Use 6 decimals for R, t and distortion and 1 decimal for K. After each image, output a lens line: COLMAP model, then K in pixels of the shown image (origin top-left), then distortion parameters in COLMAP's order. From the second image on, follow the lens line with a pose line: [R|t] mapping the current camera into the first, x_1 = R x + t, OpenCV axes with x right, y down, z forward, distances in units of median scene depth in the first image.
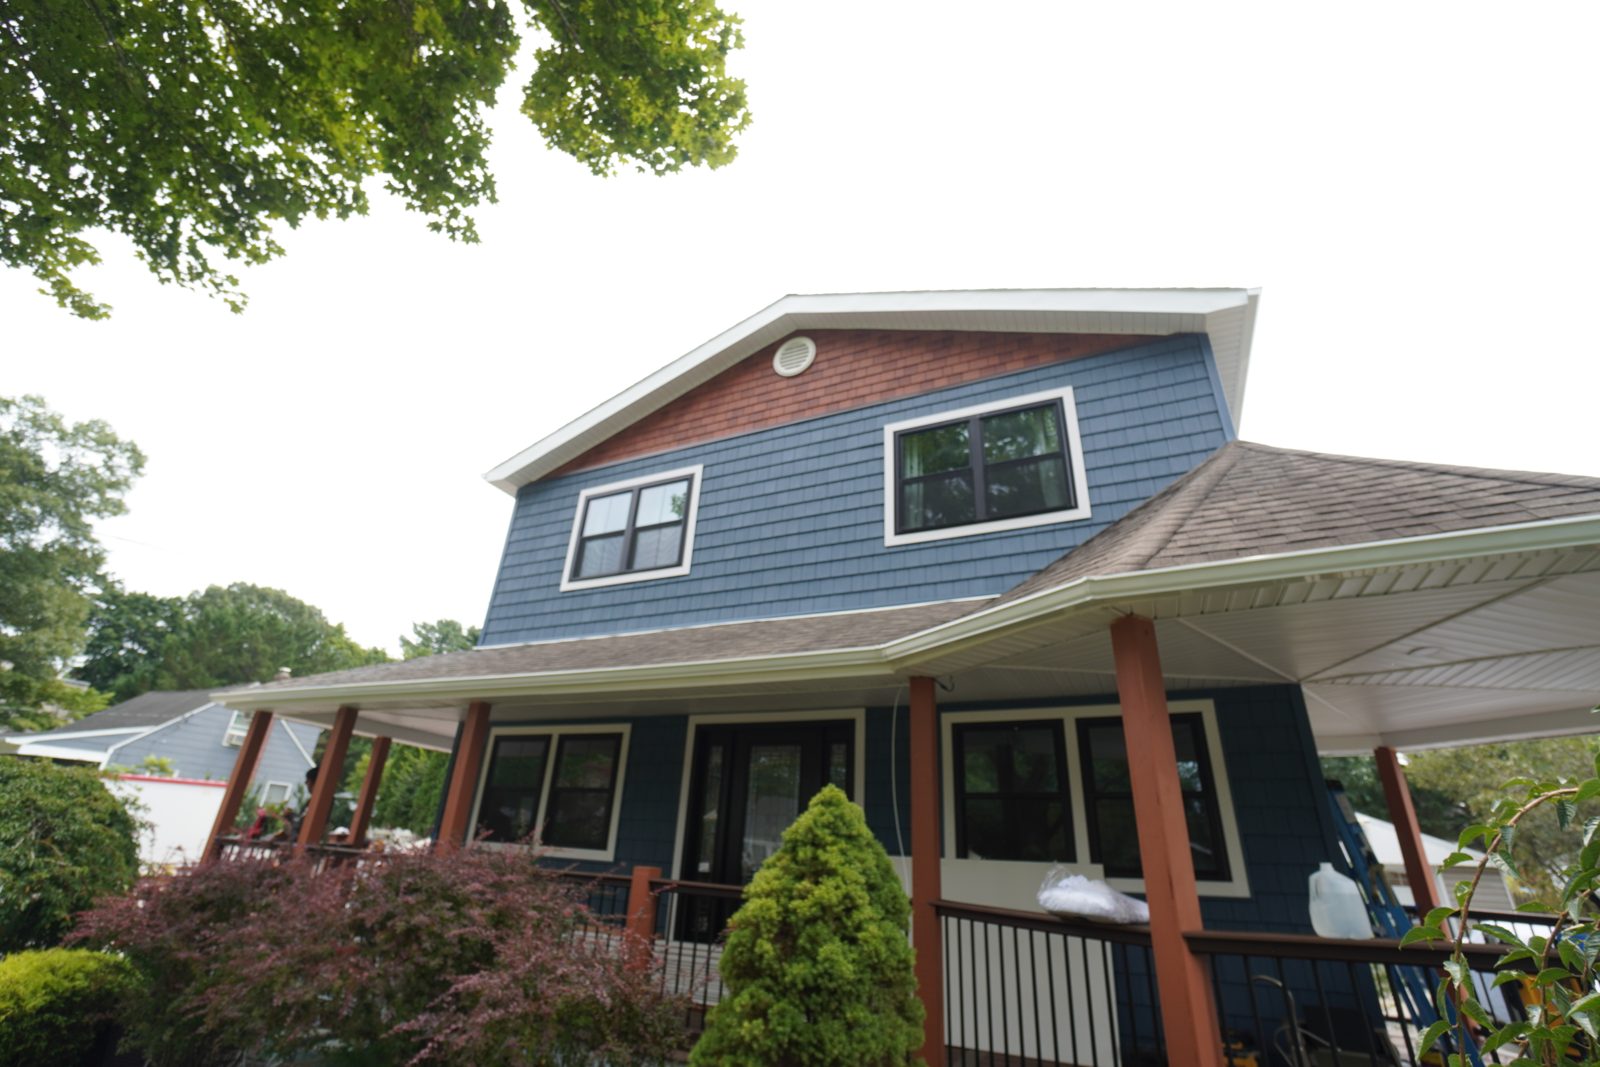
lens RADIAL K [[727.8, 0, 738.6], [0, 727.8, 499.4], [0, 0, 1]] dist [-0.040667, 0.012913]
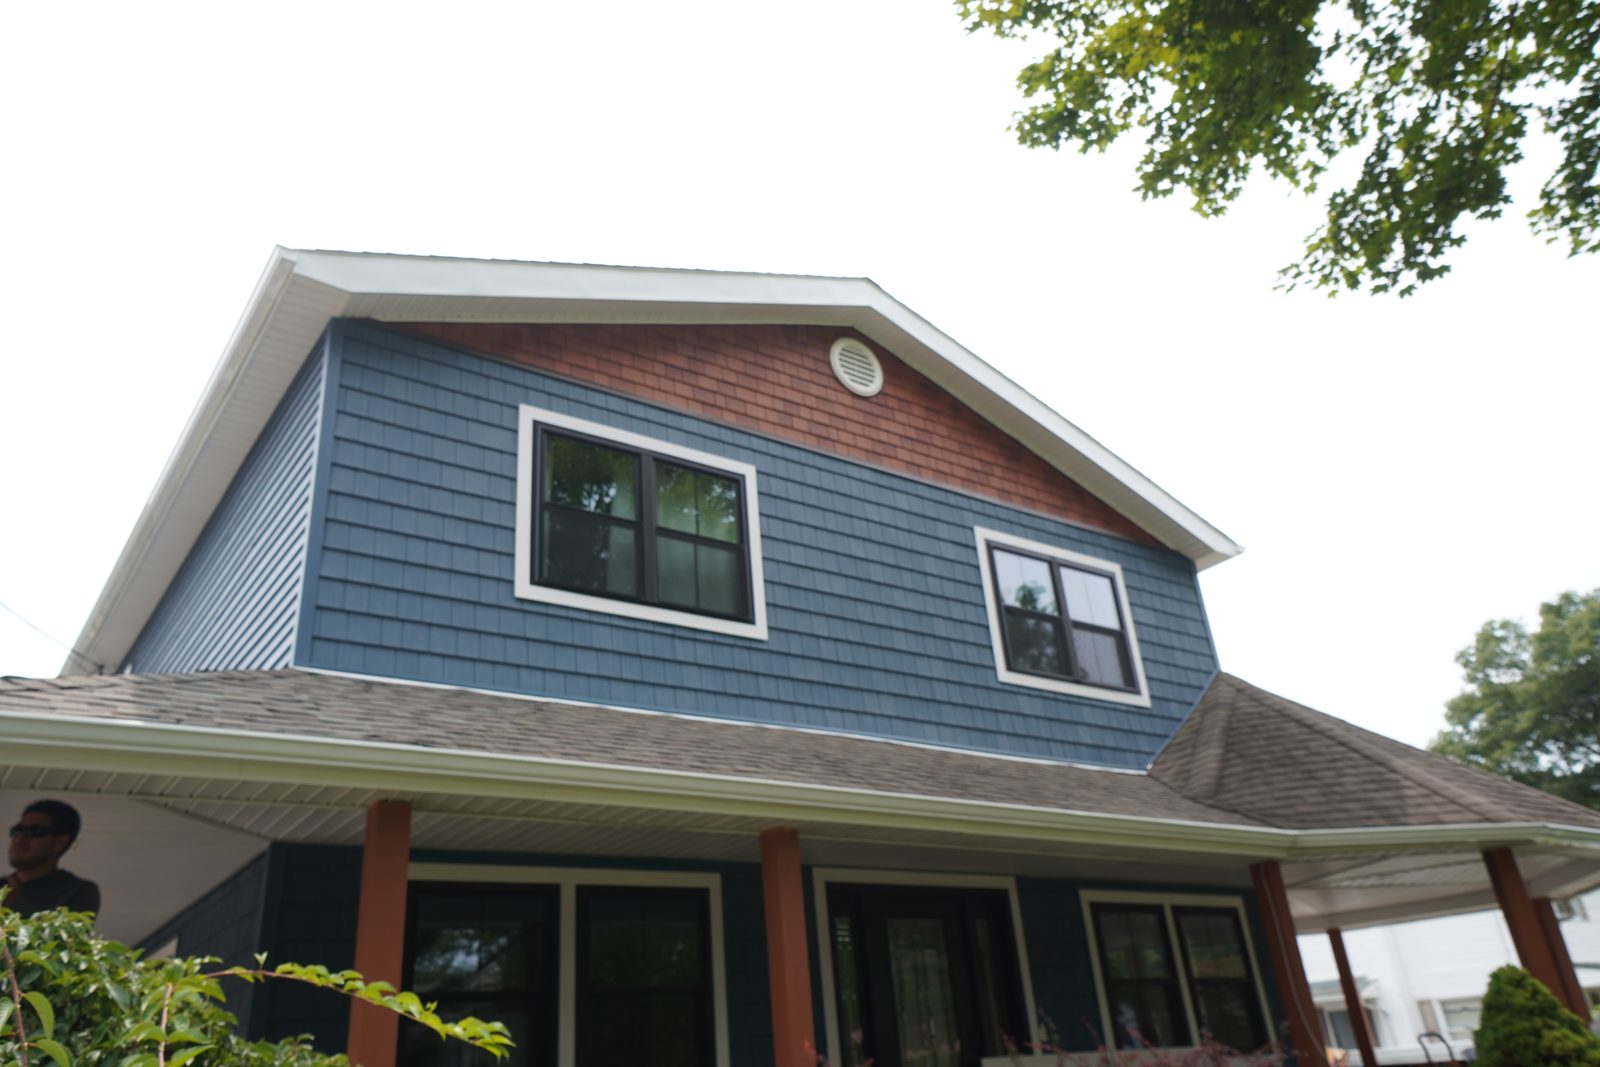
lens RADIAL K [[1202.2, 0, 788.1], [0, 1202.2, 534.8], [0, 0, 1]] dist [0.033200, 0.023537]
pose [[0.443171, 0.293858, 0.846904, -1.000399], [-0.311565, 0.936339, -0.161854, 0.184849], [-0.840552, -0.192137, 0.506514, 0.486684]]
